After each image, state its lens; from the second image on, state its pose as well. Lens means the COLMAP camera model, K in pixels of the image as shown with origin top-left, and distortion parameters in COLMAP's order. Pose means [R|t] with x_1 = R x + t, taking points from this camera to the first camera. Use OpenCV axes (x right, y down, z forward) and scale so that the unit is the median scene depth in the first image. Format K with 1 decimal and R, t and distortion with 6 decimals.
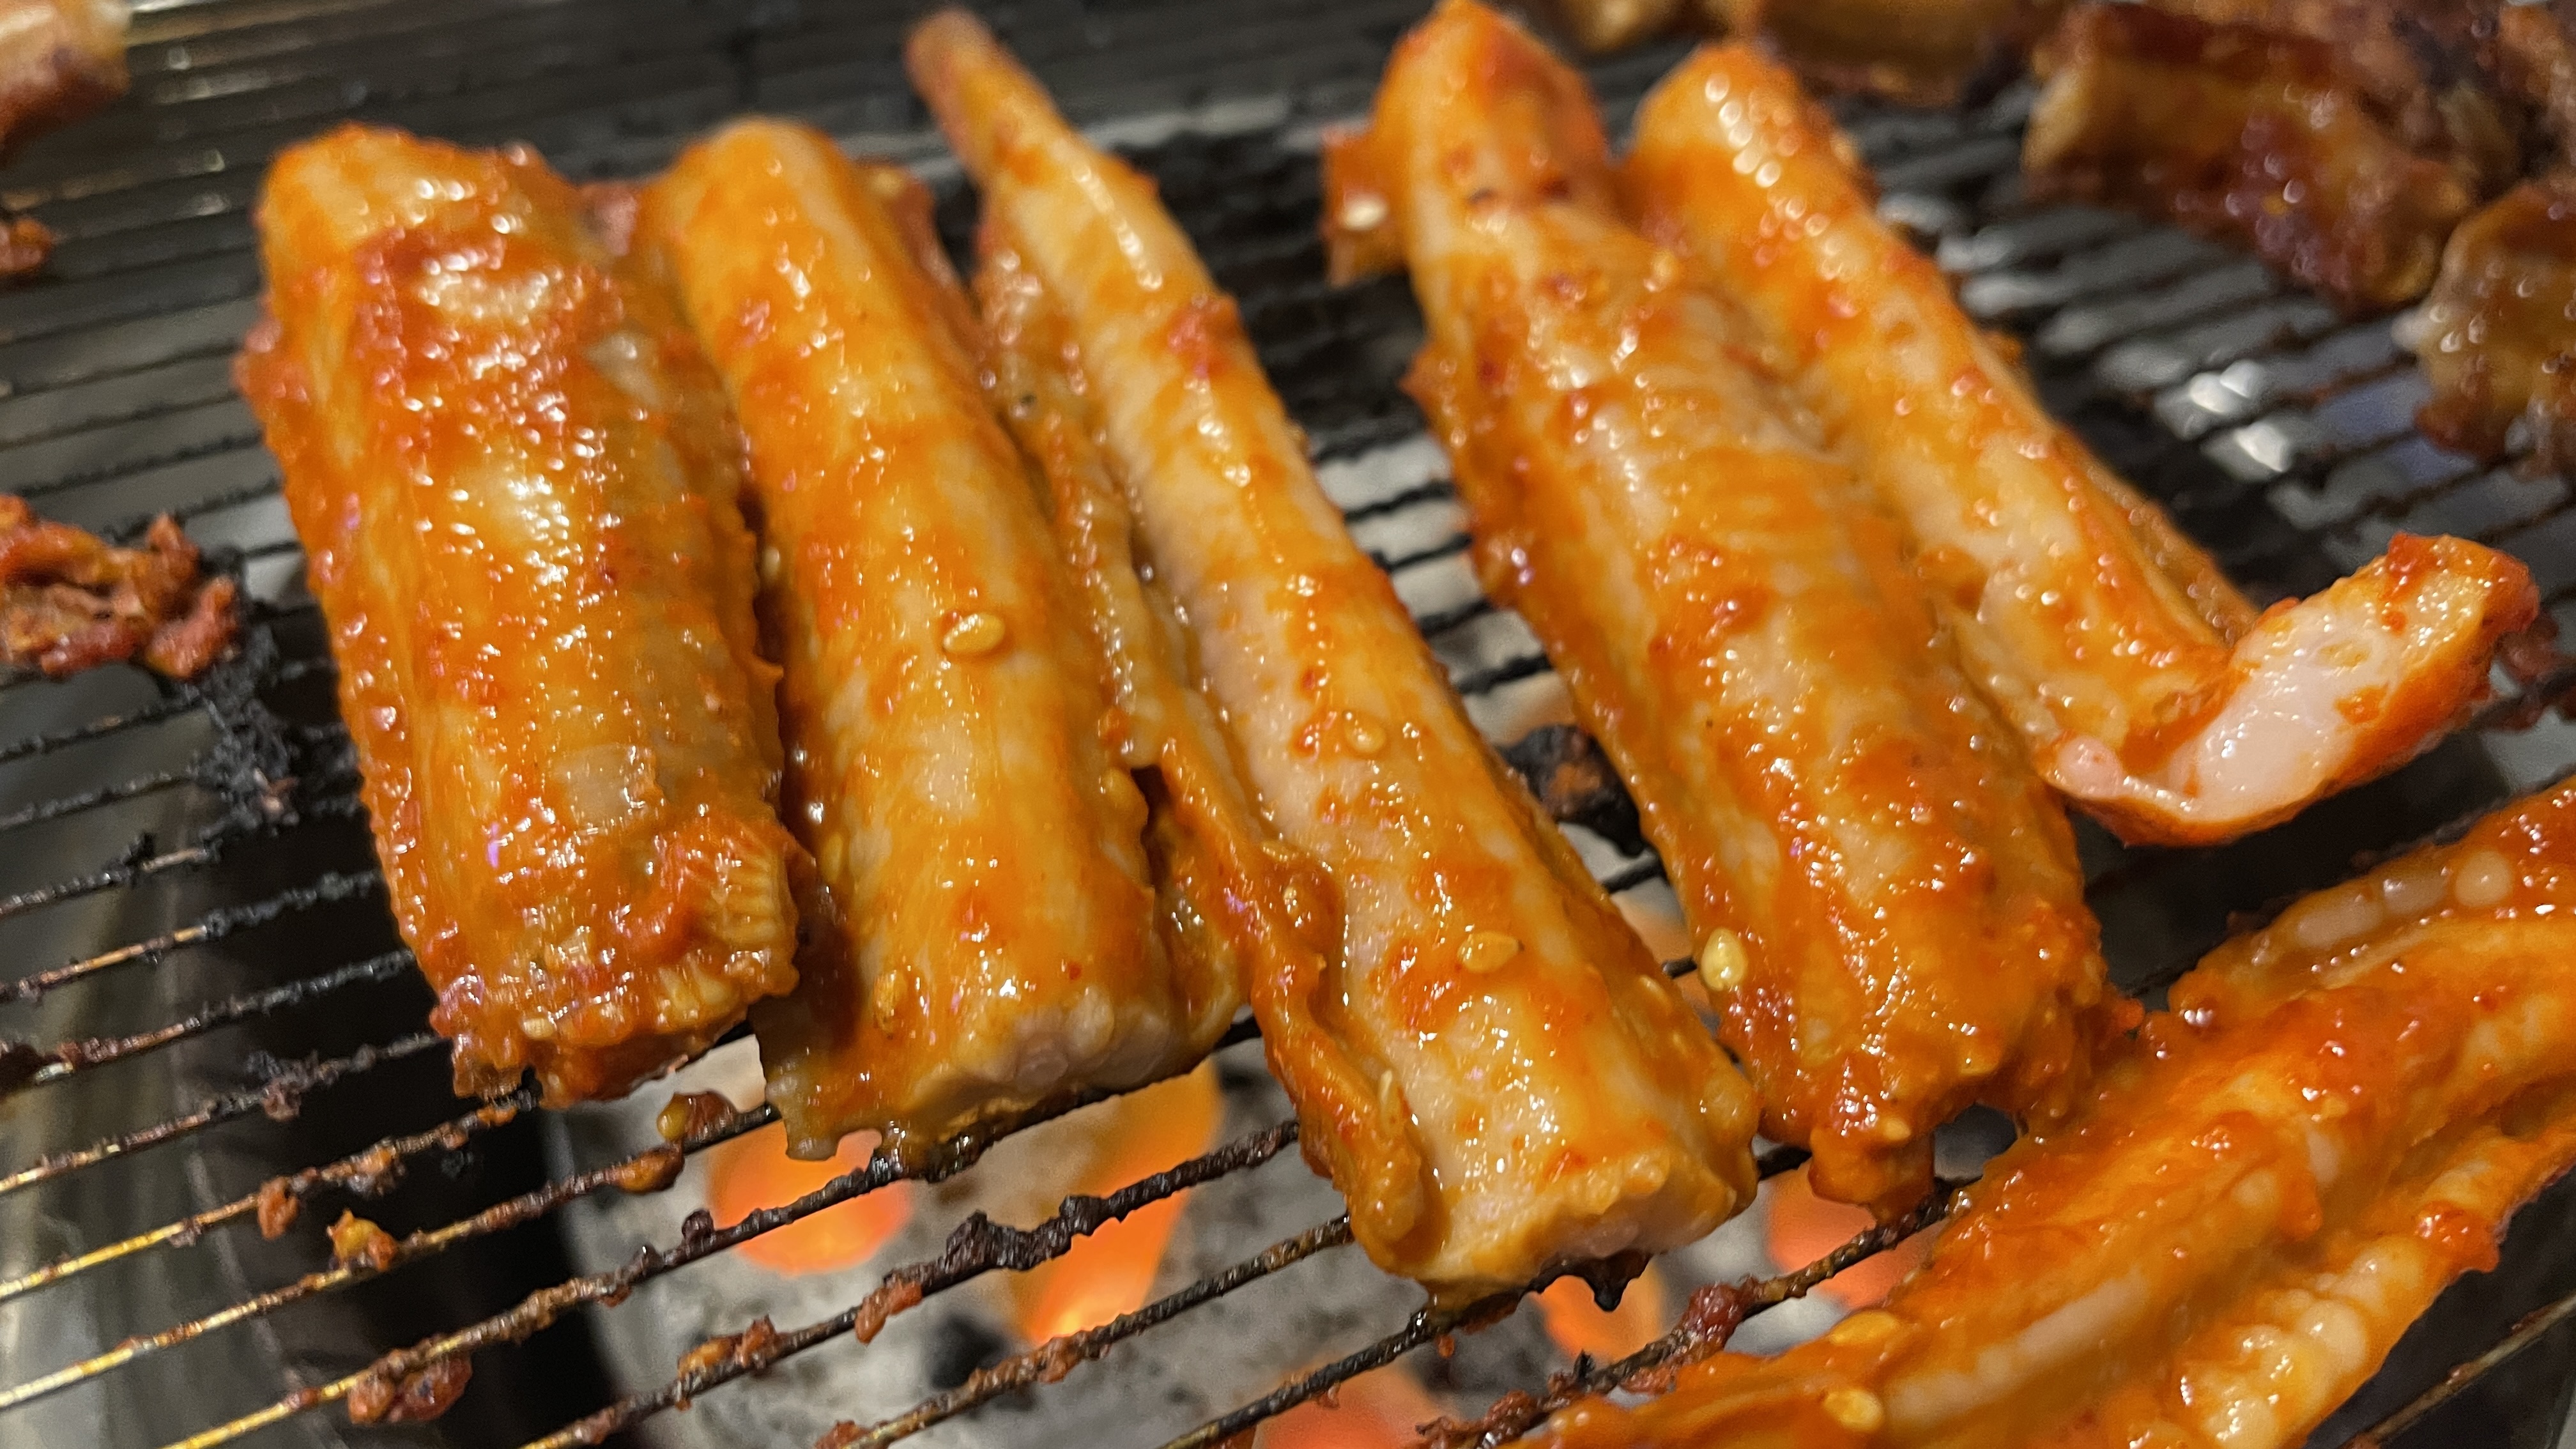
lens RADIAL K [[1973.4, 0, 1255.8], [0, 1973.4, 725.3], [0, 0, 1]] dist [0.035073, -0.004951]
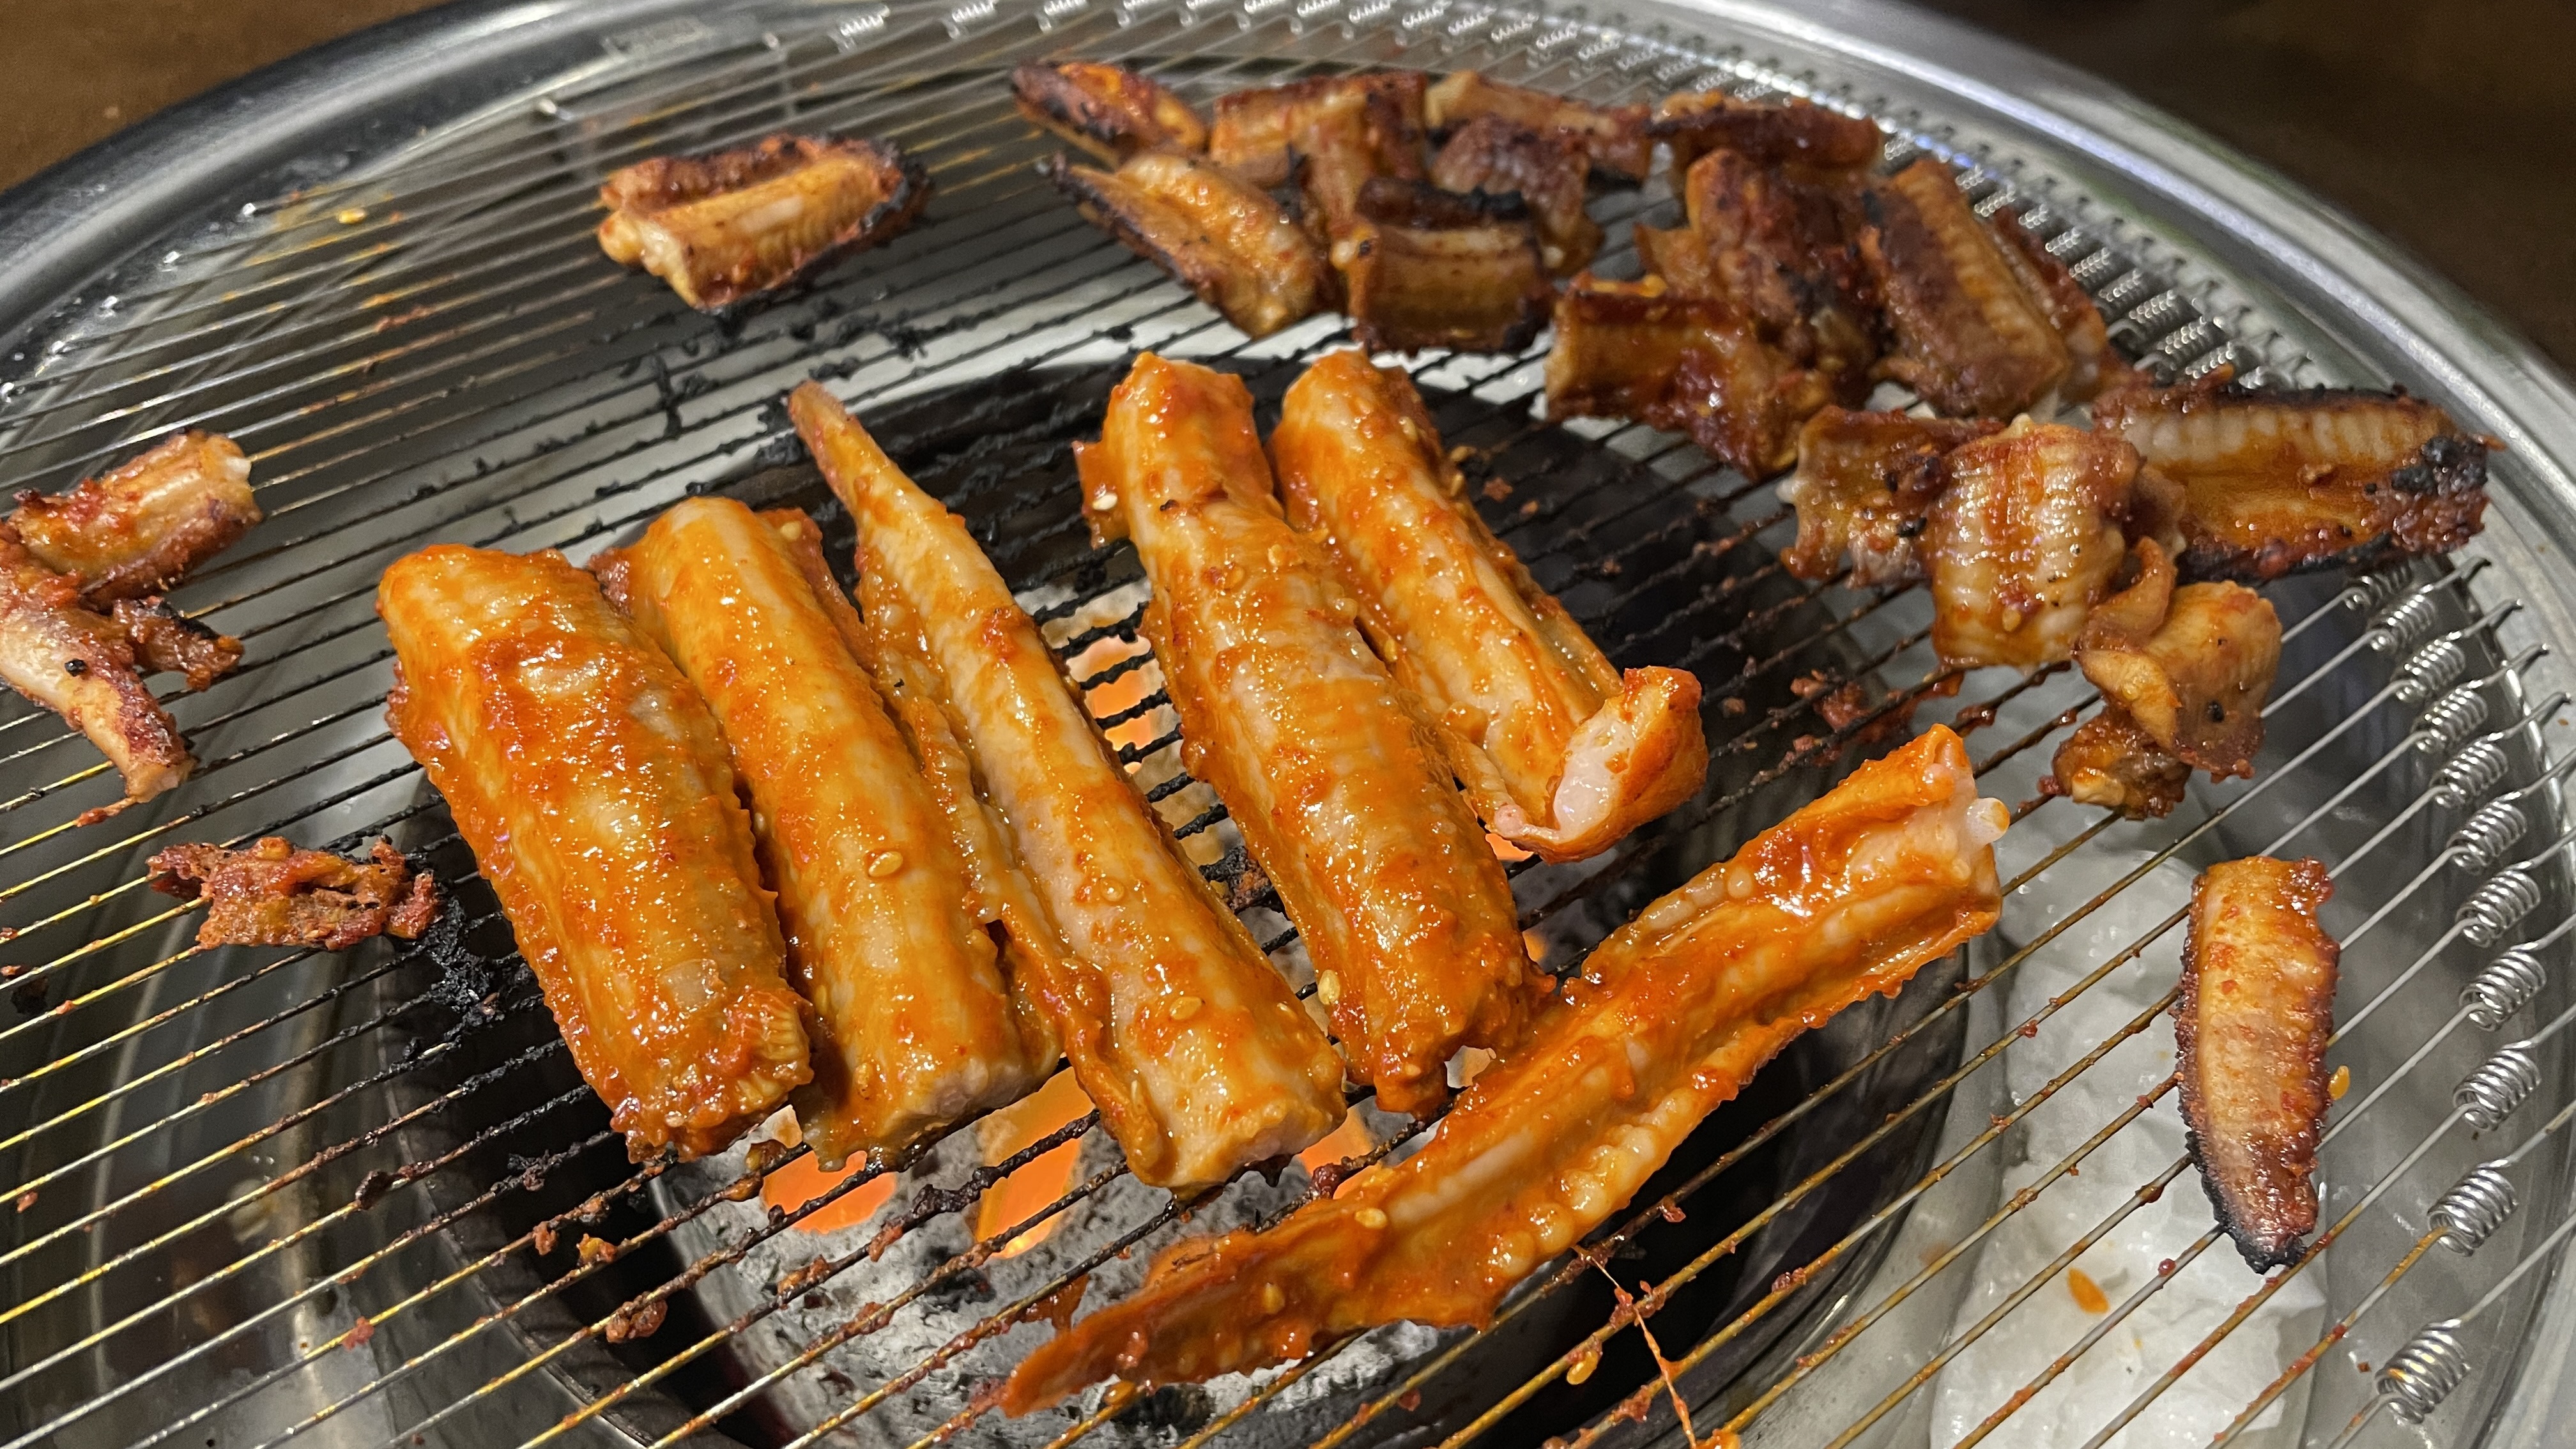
lens RADIAL K [[1981.7, 0, 1288.0], [0, 1981.7, 724.5], [0, 0, 1]] dist [0.110596, -0.002615]
pose [[0.990846, -0.127605, 0.044055, 0.153535], [0.125501, 0.990949, 0.047635, -0.210305], [-0.049735, -0.041670, 0.997893, -0.802859]]
